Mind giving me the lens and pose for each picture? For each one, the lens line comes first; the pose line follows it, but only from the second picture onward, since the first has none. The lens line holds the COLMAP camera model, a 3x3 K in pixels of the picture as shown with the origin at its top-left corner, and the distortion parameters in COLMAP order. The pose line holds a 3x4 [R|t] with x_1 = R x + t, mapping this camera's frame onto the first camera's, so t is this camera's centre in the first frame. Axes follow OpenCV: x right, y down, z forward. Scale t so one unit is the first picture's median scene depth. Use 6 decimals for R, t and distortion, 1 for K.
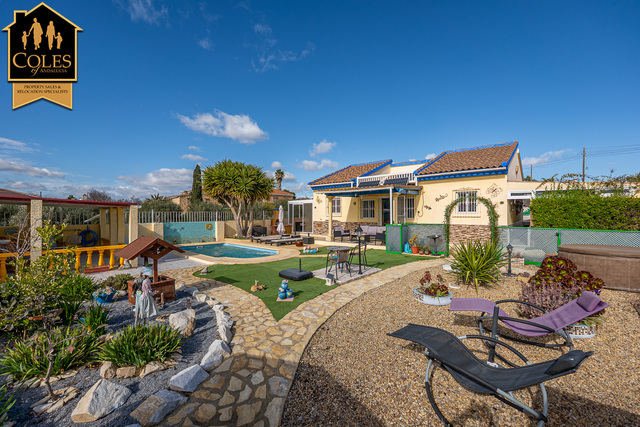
lens RADIAL K [[277.8, 0, 320.0], [0, 277.8, 213.5], [0, 0, 1]] dist [0.000602, 0.000020]
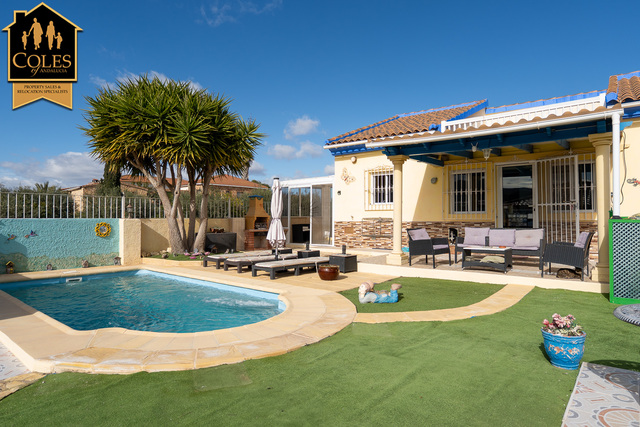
lens RADIAL K [[400.2, 0, 320.0], [0, 400.2, 213.5], [0, 0, 1]] dist [-0.002535, -0.000614]
pose [[0.998923, 0.003536, 0.046271, -0.093629], [-0.002927, 0.999908, -0.013227, 0.027465], [-0.046314, 0.013077, 0.998841, 0.362810]]
